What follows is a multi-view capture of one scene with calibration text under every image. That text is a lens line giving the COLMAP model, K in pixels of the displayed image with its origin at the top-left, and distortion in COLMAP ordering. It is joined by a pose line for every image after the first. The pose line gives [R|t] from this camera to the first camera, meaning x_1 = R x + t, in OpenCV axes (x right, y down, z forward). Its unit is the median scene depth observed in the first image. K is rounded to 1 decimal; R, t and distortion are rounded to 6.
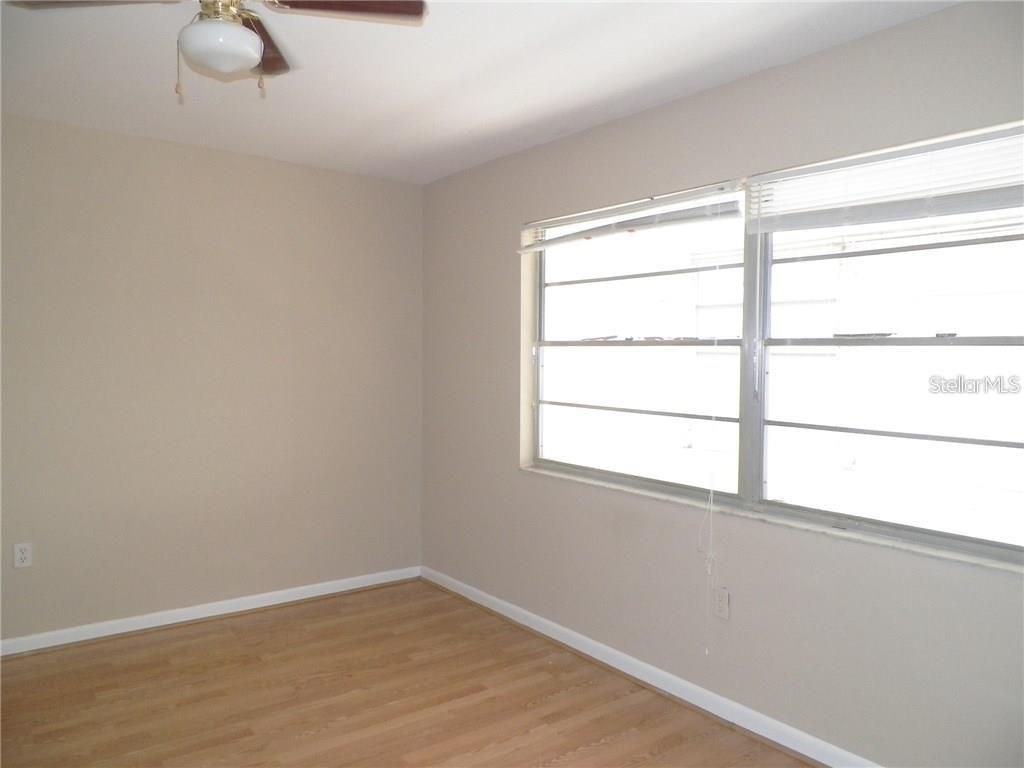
lens RADIAL K [[755.7, 0, 512.0], [0, 755.7, 384.0], [0, 0, 1]] dist [0.004494, 0.002274]
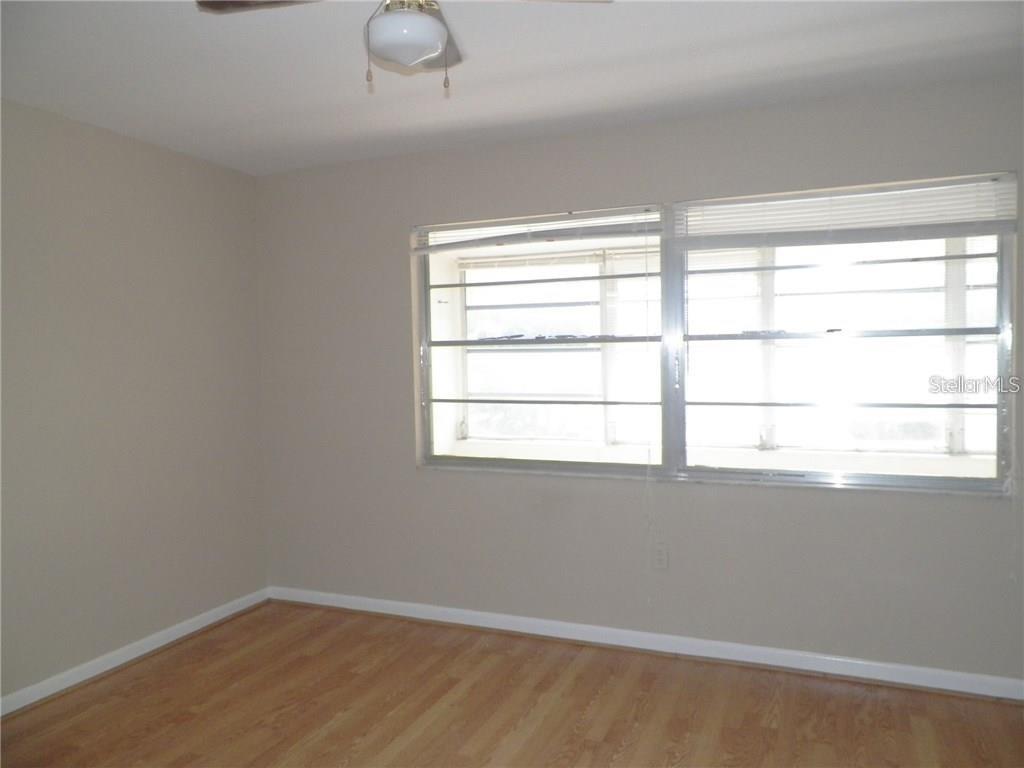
lens RADIAL K [[751.7, 0, 516.6], [0, 751.7, 381.6], [0, 0, 1]] dist [0.004809, 0.003165]
pose [[0.865778, -0.039474, 0.498868, -0.436087], [0.044117, 0.999023, 0.002486, 0.000524], [-0.498479, 0.019856, 0.866674, 0.066926]]
